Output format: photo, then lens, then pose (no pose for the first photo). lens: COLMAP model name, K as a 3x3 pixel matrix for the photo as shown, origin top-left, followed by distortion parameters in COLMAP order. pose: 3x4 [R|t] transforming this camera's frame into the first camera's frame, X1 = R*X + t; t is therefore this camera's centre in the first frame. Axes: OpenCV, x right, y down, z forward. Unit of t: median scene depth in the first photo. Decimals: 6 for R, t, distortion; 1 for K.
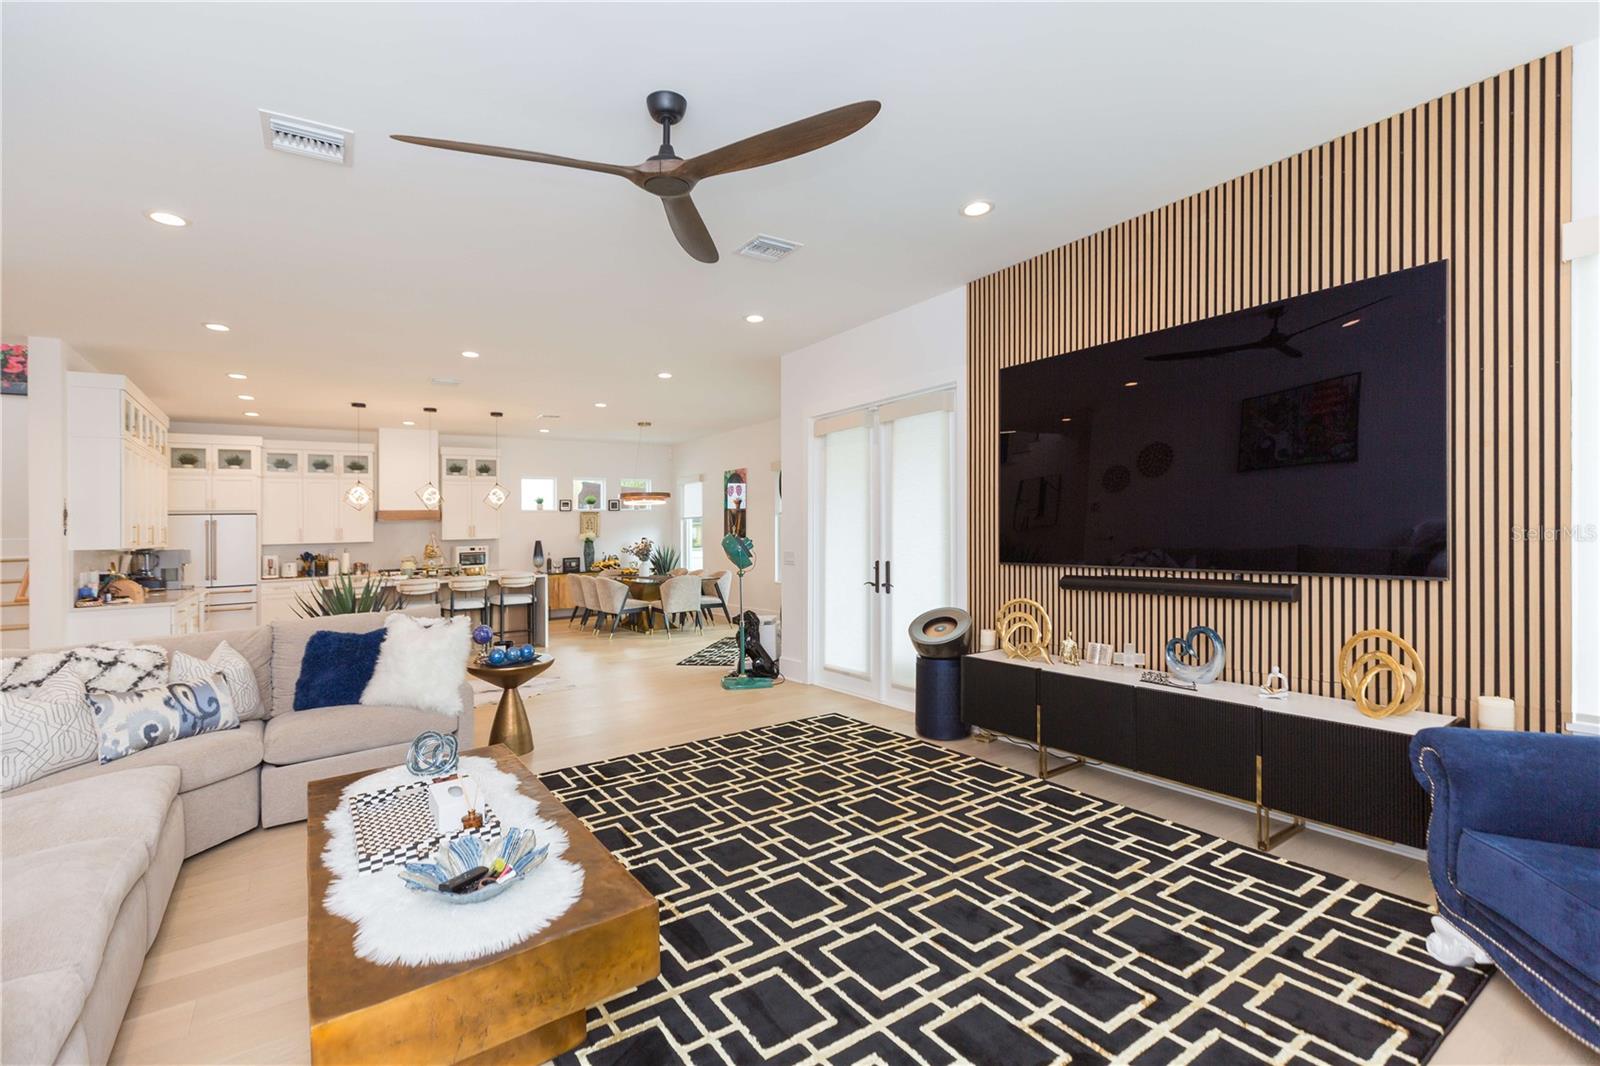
lens RADIAL K [[720.6, 0, 800.0], [0, 720.6, 533.0], [0, 0, 1]] dist [0.005039, 0.000181]
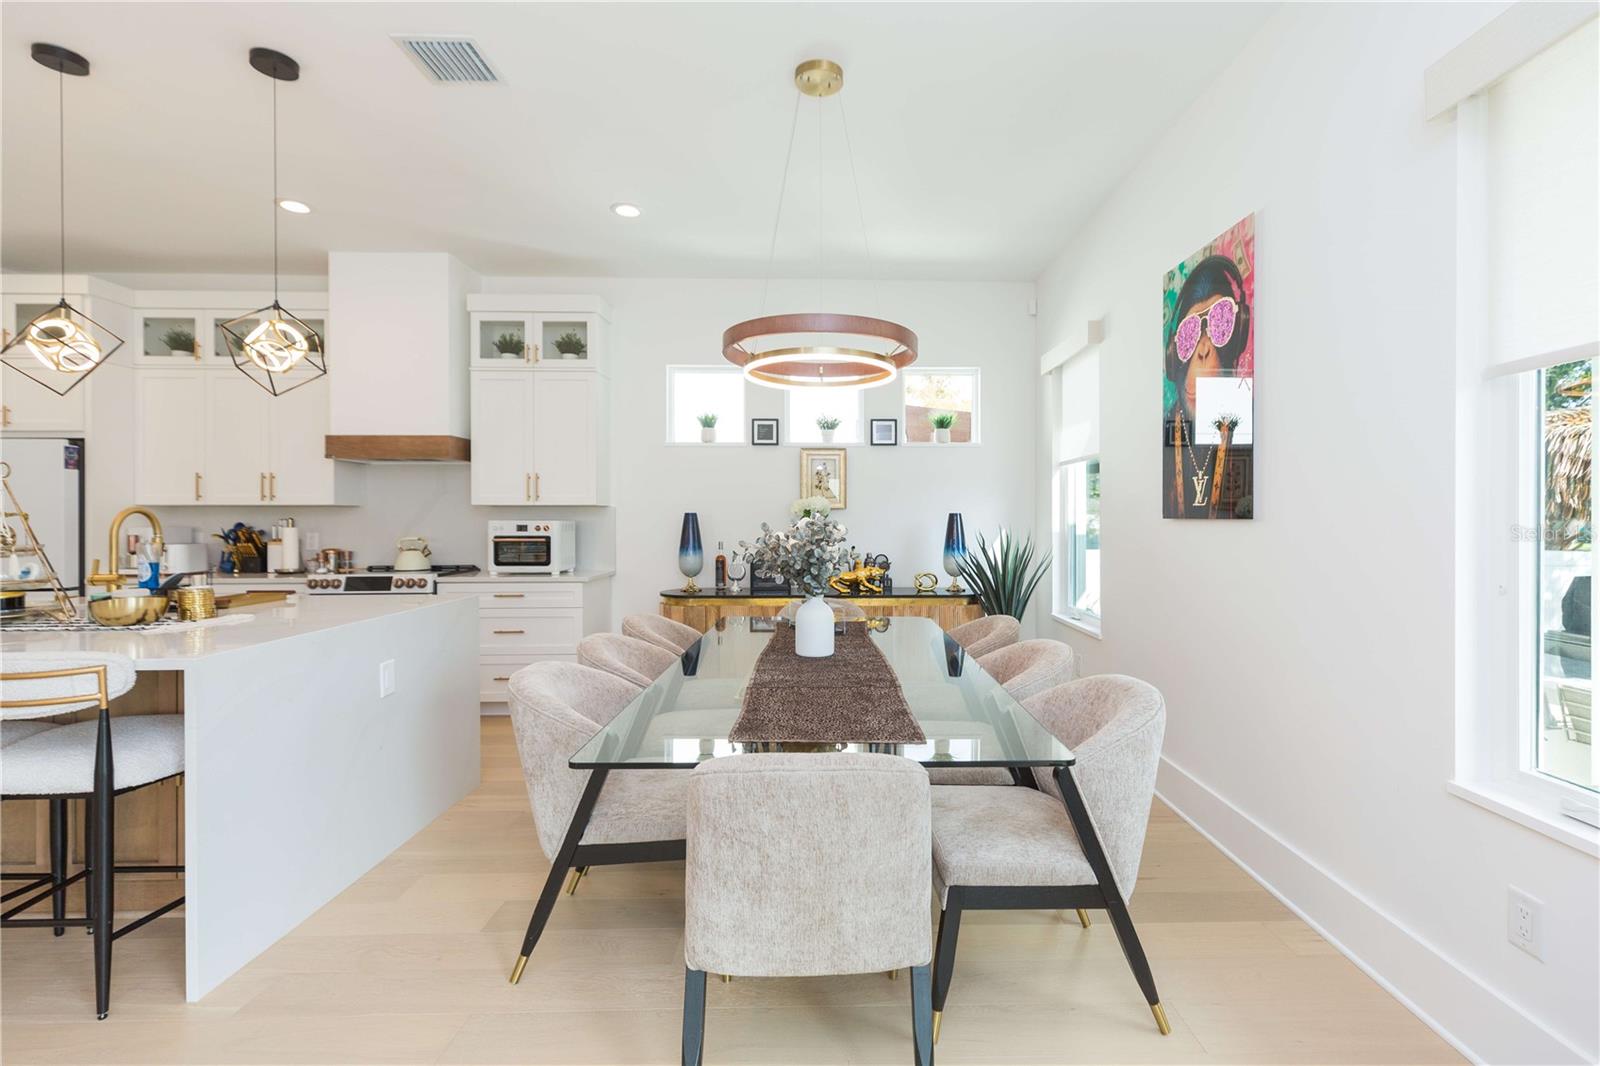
lens RADIAL K [[739.4, 0, 843.9], [0, 739.4, 519.6], [0, 0, 1]] dist [-0.000719, 0.000208]
pose [[0.840712, 0.028814, -0.540715, -0.105205], [-0.023506, 0.999584, 0.016719, 0.010171], [0.540971, -0.001346, 0.841040, 1.329864]]
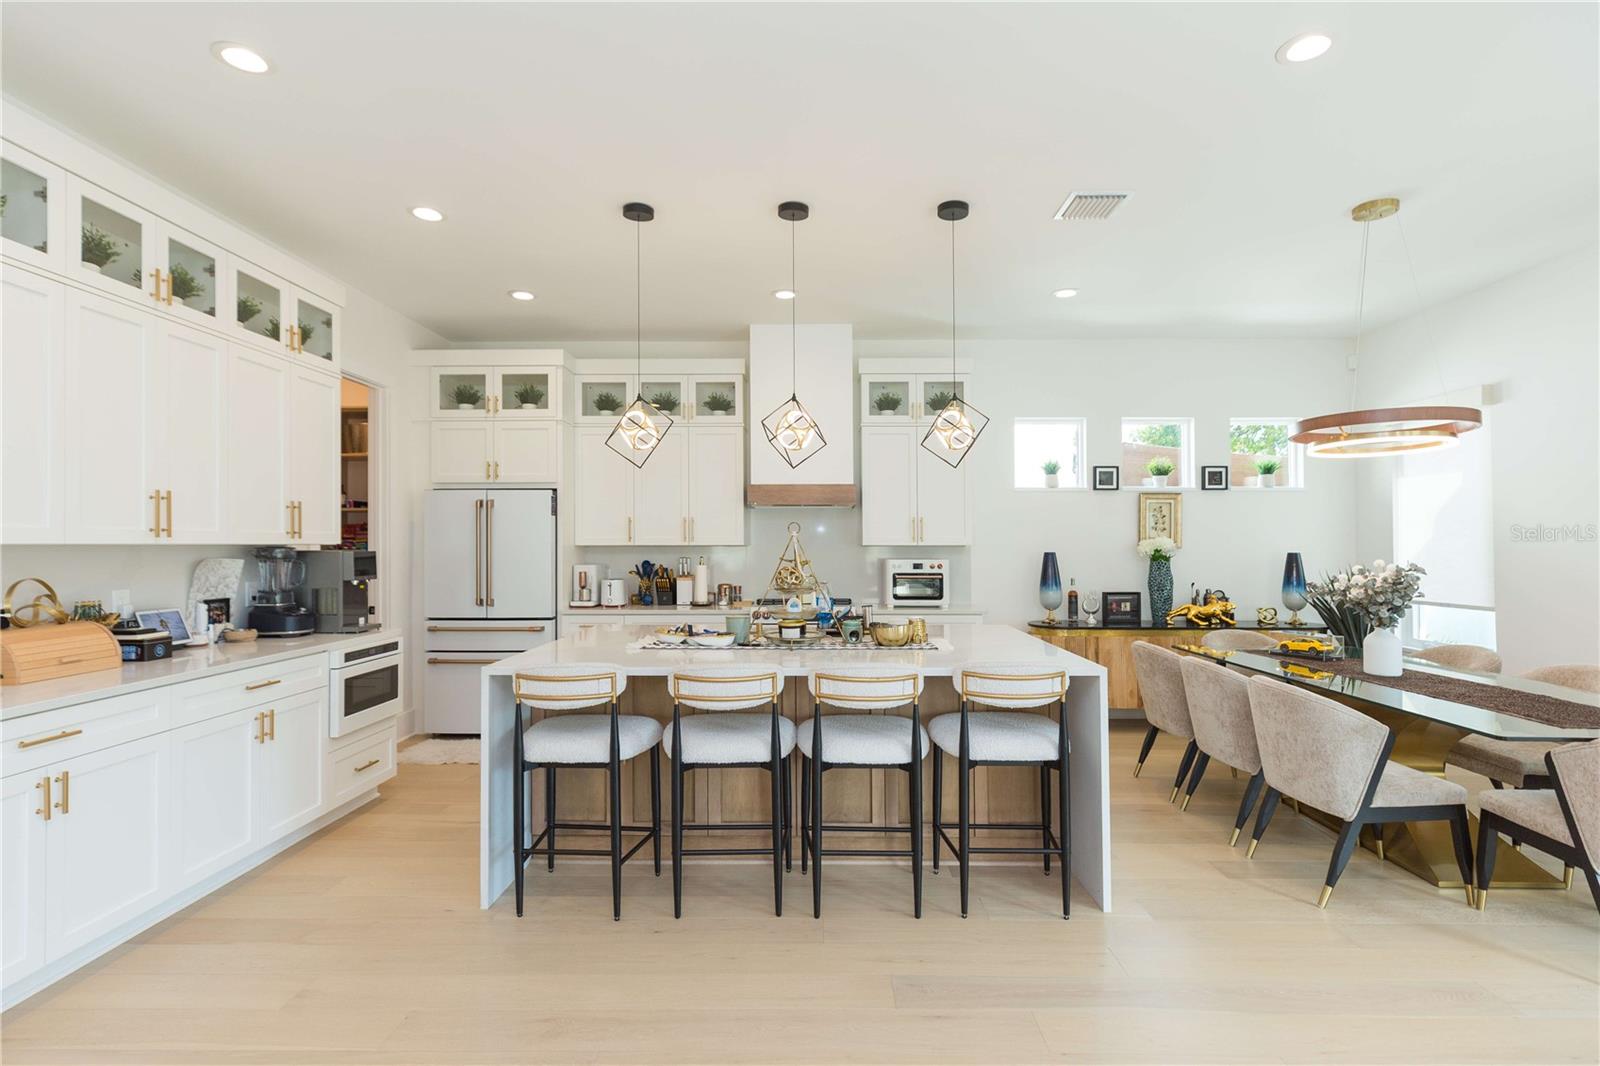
lens RADIAL K [[806.4, 0, 800.0], [0, 806.4, 533.0], [0, 0, 1]] dist [0.004593, 0.000356]
pose [[0.814962, 0.016678, -0.579275, -0.375274], [-0.022971, 0.999730, -0.003534, 0.007295], [0.579059, 0.016187, 0.815125, 0.935004]]
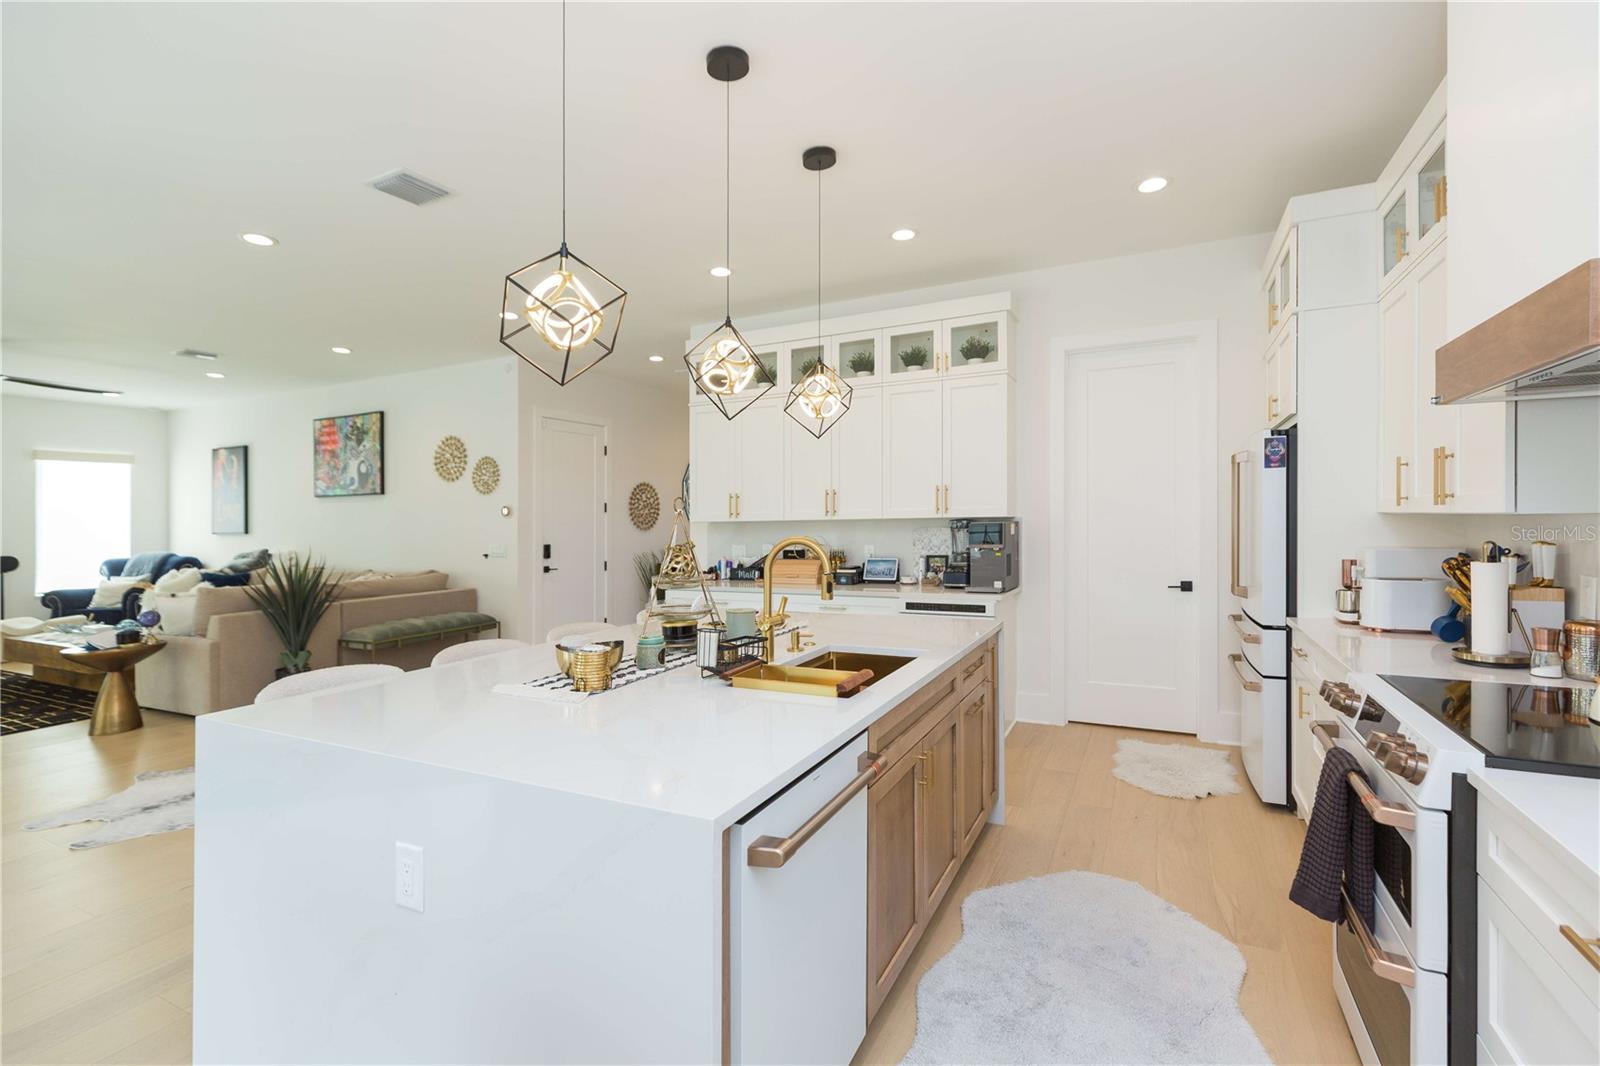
lens RADIAL K [[726.6, 0, 801.1], [0, 726.6, 494.5], [0, 0, 1]] dist [0.003367, 0.000240]
pose [[-0.876965, 0.025450, -0.479880, -0.585288], [0.038222, 0.999127, -0.016861, 0.006421], [0.479032, -0.033129, -0.877172, 1.845147]]
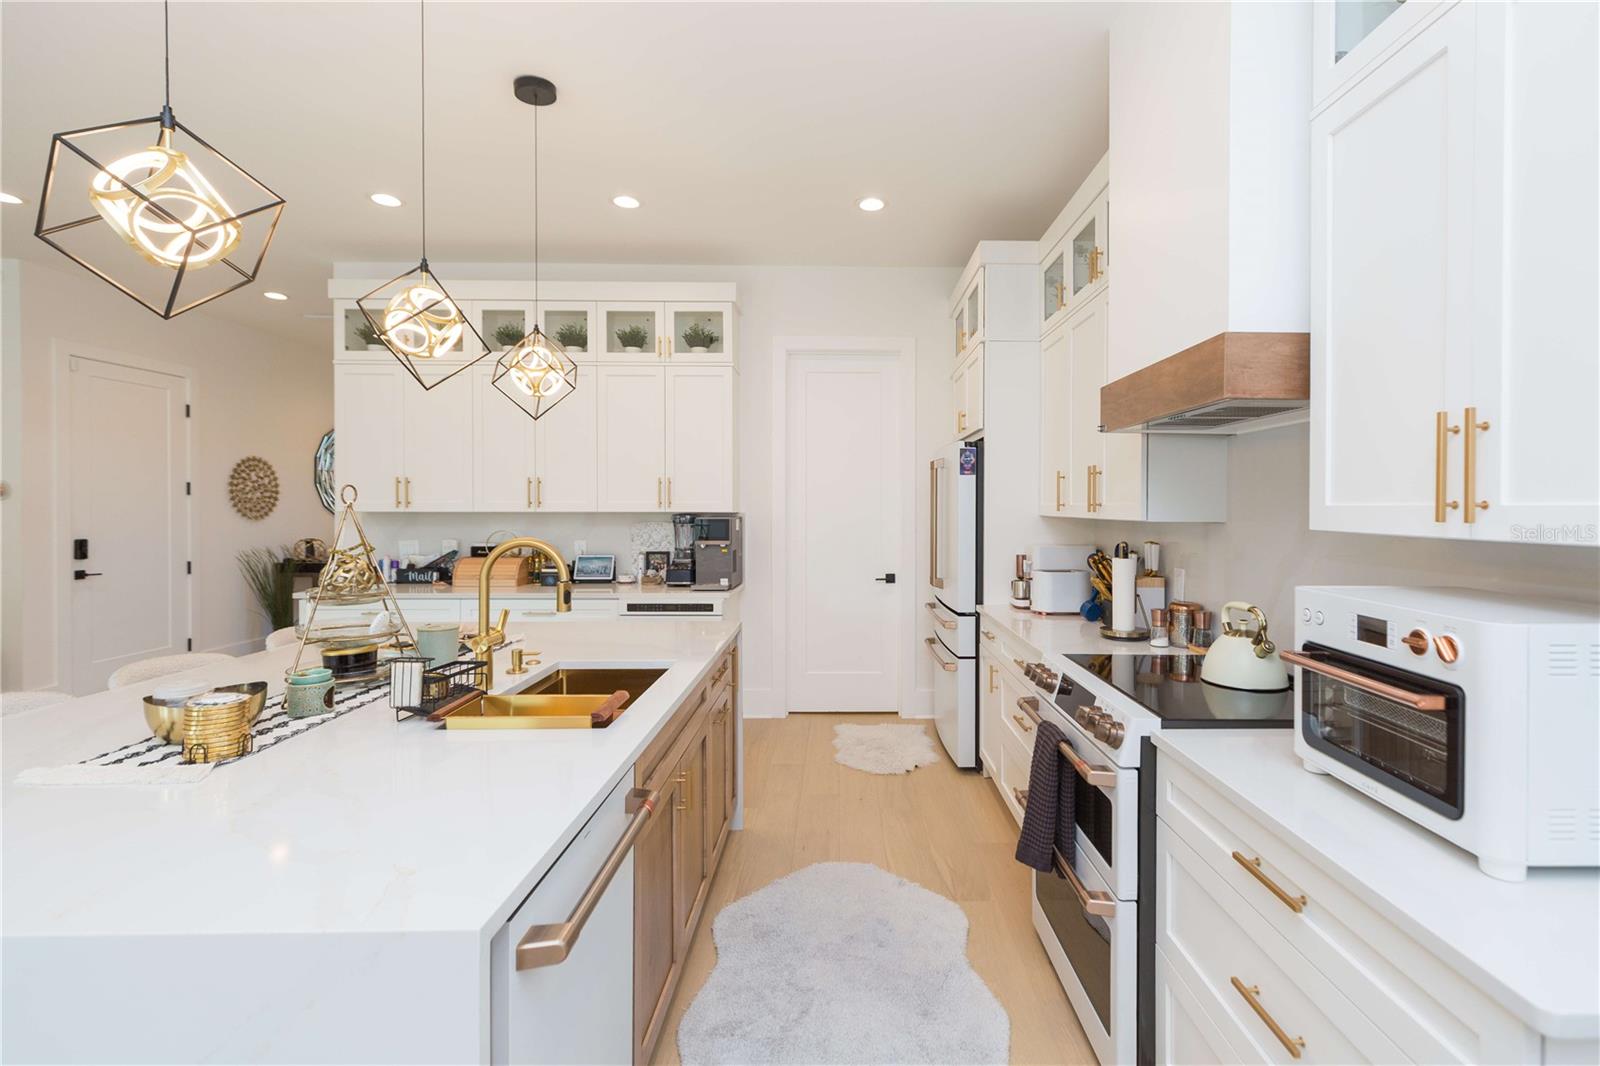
lens RADIAL K [[734.3, 0, 850.1], [0, 734.3, 505.1], [0, 0, 1]] dist [0.004530, 0.000441]
pose [[-0.554364, 0.024997, -0.831899, -0.574896], [0.008658, 0.999668, 0.024269, 0.000102], [0.832229, 0.006252, -0.554397, 1.800809]]
